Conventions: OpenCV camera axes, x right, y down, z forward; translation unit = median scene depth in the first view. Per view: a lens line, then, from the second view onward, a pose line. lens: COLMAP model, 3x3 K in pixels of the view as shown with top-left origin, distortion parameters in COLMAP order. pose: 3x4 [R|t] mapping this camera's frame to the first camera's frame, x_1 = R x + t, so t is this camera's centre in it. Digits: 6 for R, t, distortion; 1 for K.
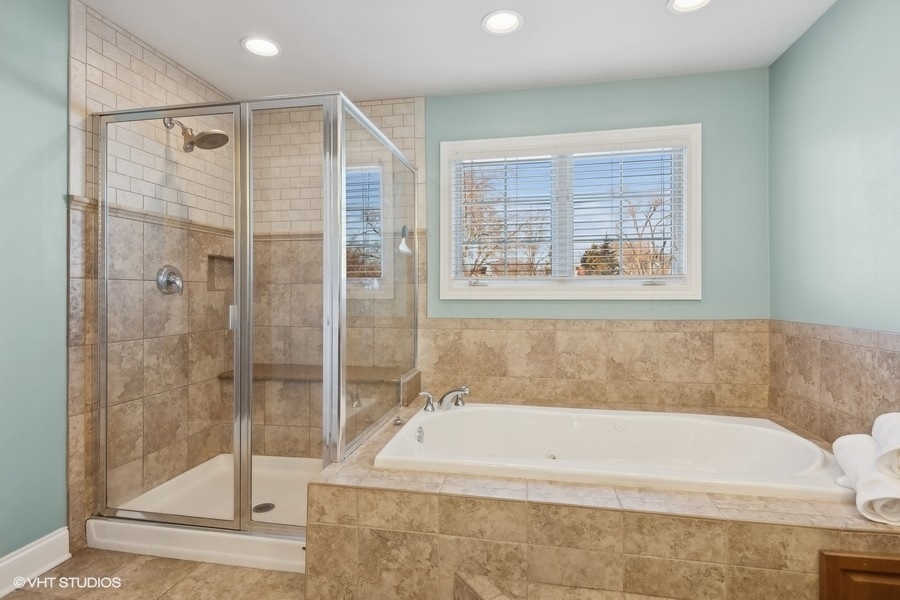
lens RADIAL K [[449.4, 0, 442.8], [0, 449.4, 291.5], [0, 0, 1]] dist [-0.013990, -0.005875]
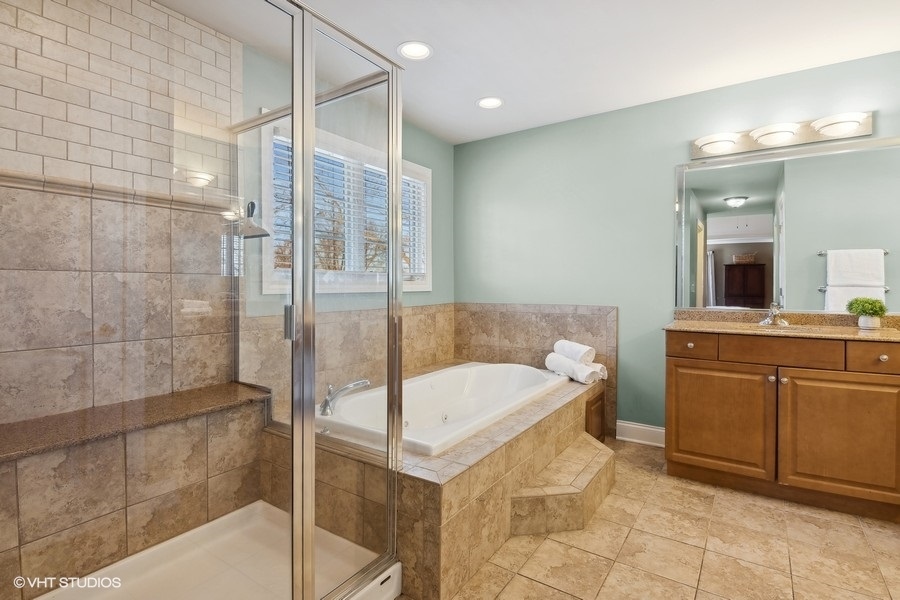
lens RADIAL K [[449.4, 0, 444.9], [0, 449.4, 294.8], [0, 0, 1]] dist [-0.013990, -0.005875]
pose [[0.370333, -0.017968, 0.928725, -0.763751], [0.000151, 0.999814, 0.019283, 0.001984], [-0.928899, -0.007001, 0.370266, 0.418325]]
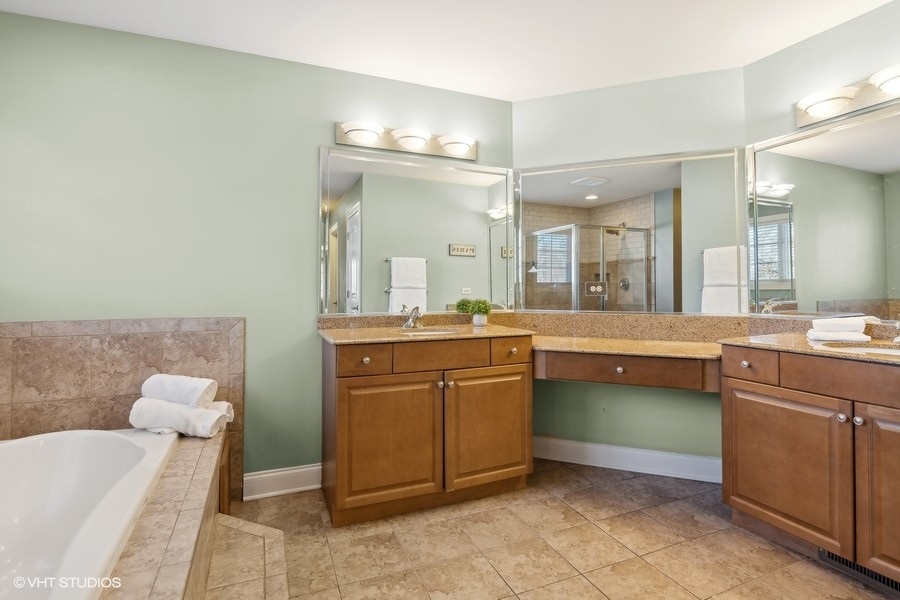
lens RADIAL K [[449.4, 0, 457.8], [0, 449.4, 277.2], [0, 0, 1]] dist [-0.013990, -0.005875]
pose [[-0.597512, 0.022411, 0.801547, -0.407601], [0.003591, 0.999674, -0.025273, 0.002476], [-0.801852, -0.012223, -0.597398, 0.636570]]
